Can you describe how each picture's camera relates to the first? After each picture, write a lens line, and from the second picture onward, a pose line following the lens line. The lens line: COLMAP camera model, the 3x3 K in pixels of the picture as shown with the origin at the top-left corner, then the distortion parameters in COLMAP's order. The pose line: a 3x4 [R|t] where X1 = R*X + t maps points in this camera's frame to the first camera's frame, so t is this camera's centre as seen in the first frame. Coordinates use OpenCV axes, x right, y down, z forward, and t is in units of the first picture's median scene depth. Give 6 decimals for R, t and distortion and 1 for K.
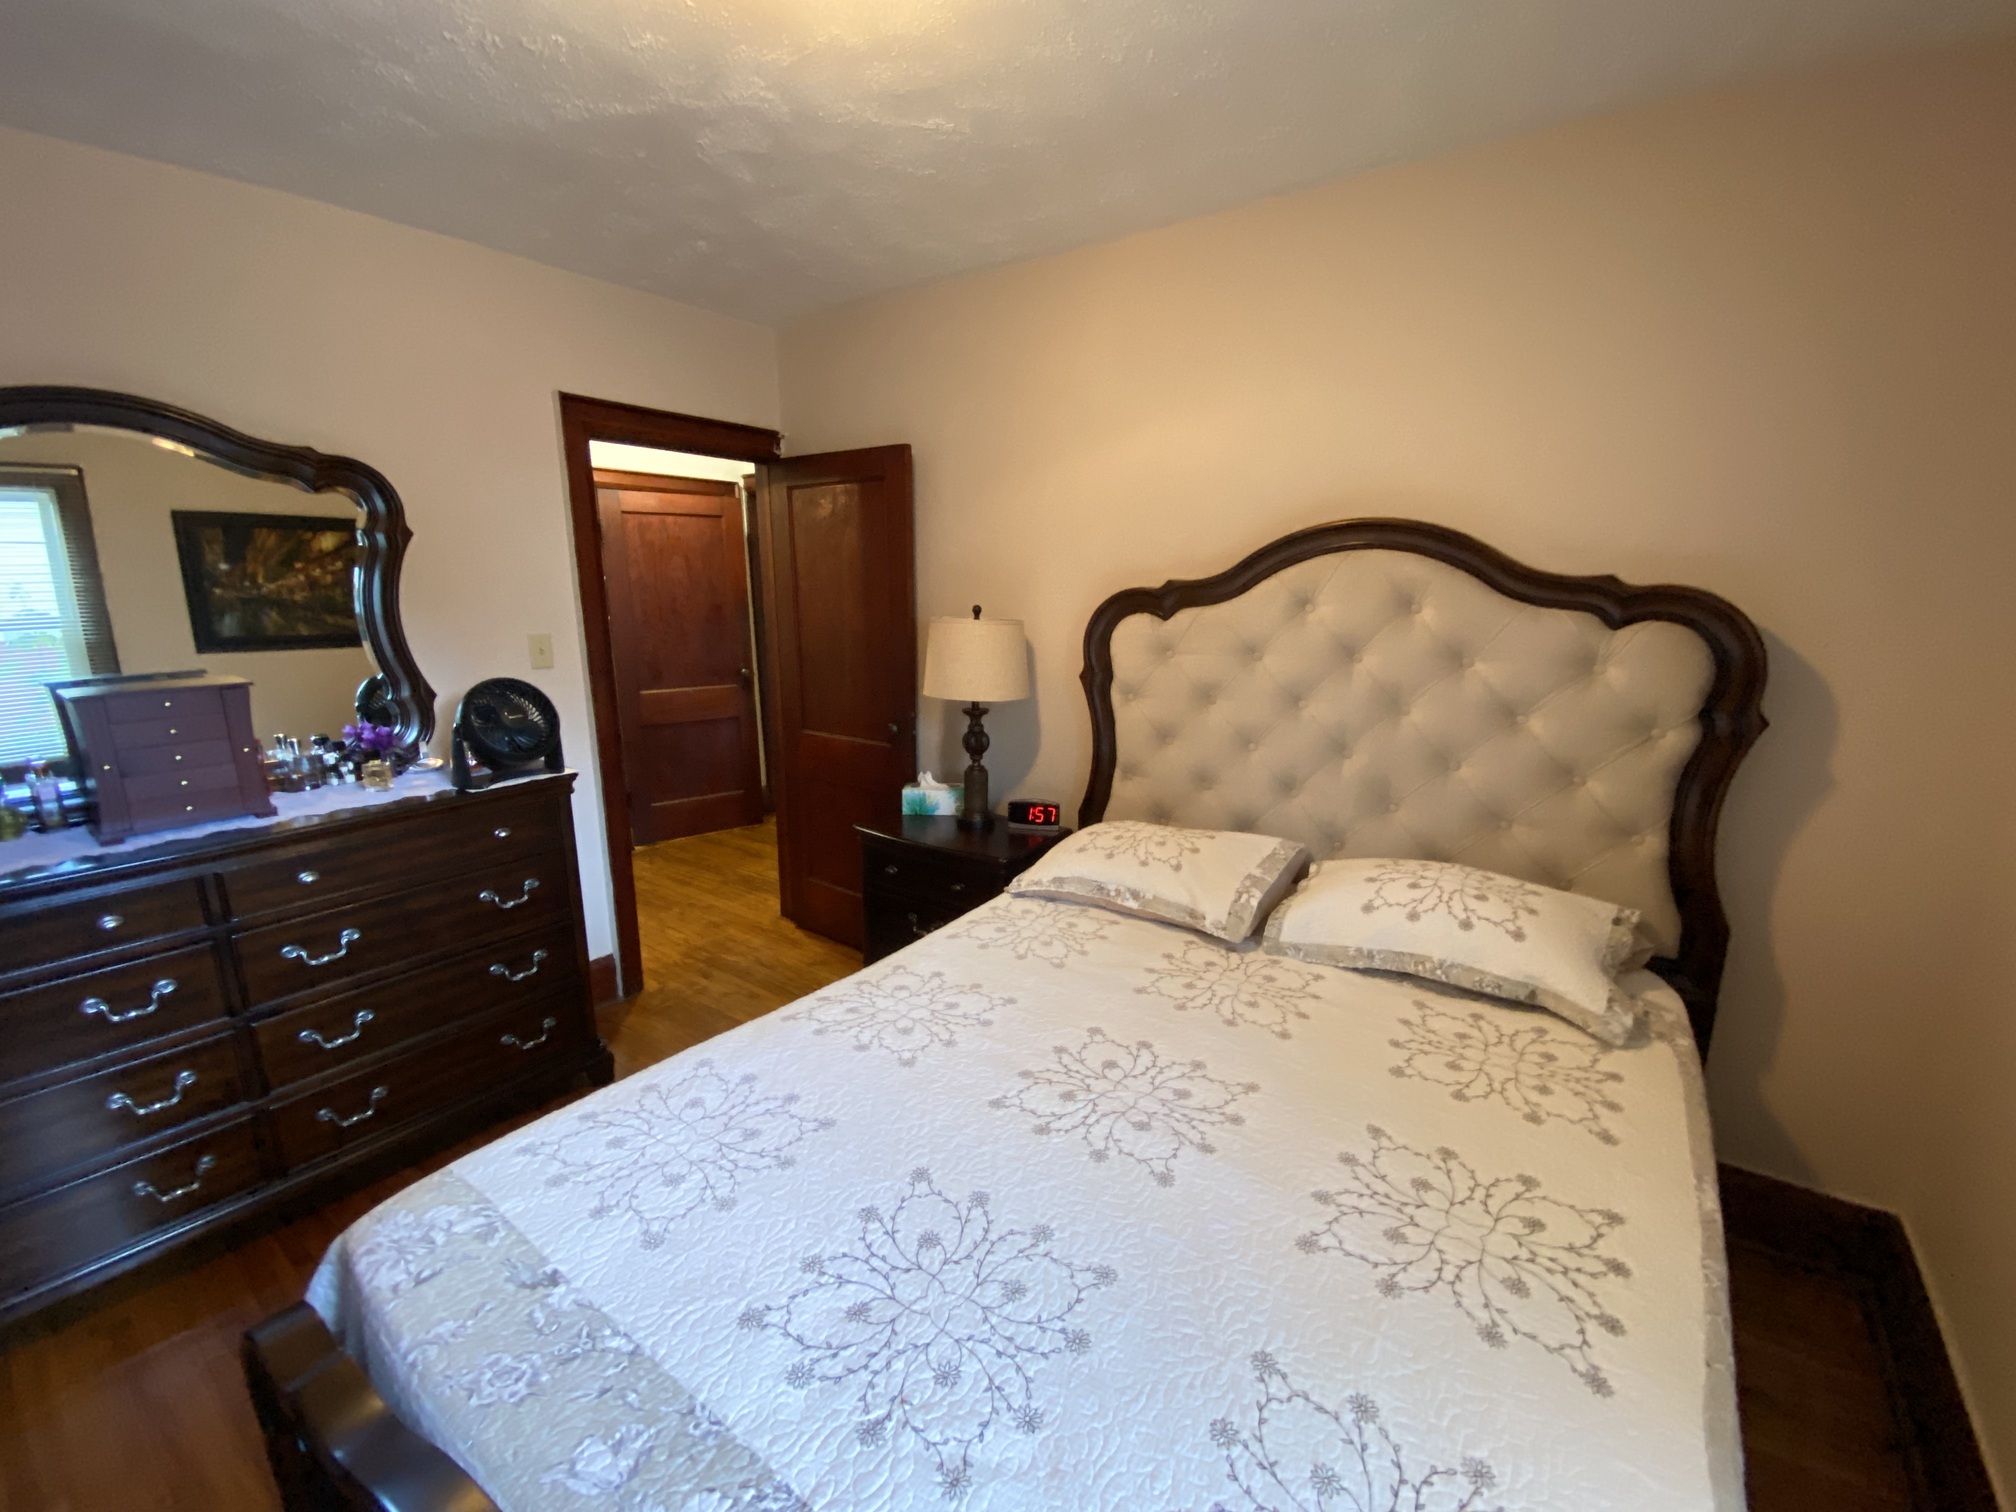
lens RADIAL K [[815.4, 0, 1005.0], [0, 815.4, 764.2], [0, 0, 1]] dist [0.028121, -0.022667]
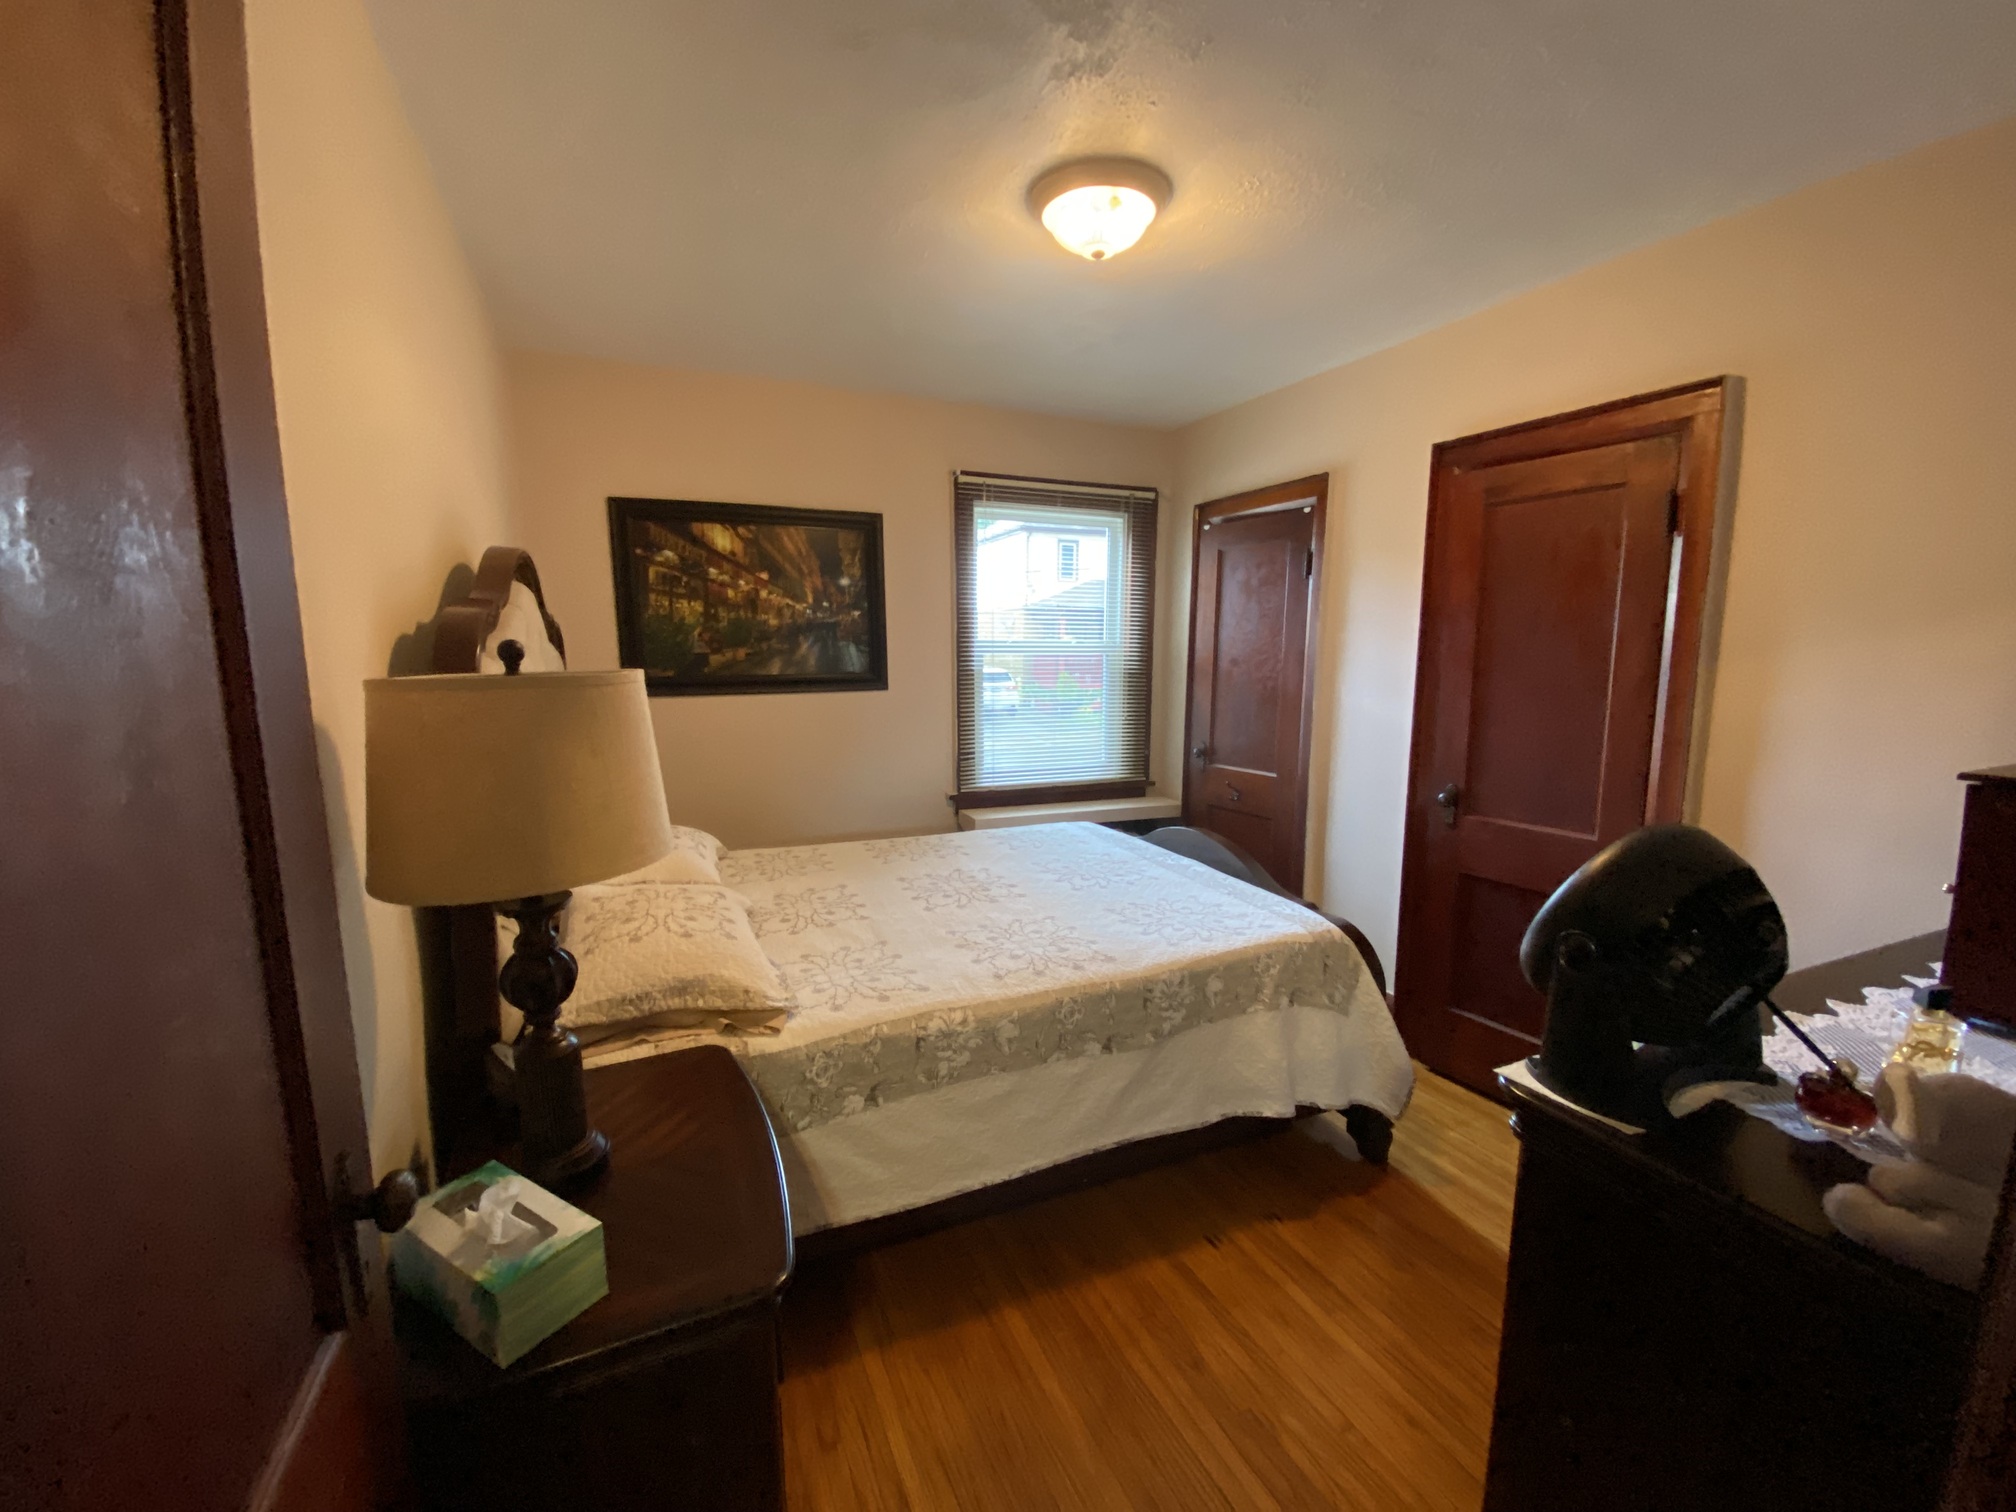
lens RADIAL K [[815.4, 0, 1005.0], [0, 815.4, 764.2], [0, 0, 1]] dist [0.028121, -0.022667]
pose [[-0.858991, -0.081228, 0.505505, -0.797030], [0.112452, 0.933293, 0.341054, -0.451655], [-0.499488, 0.349808, -0.792557, 2.134194]]
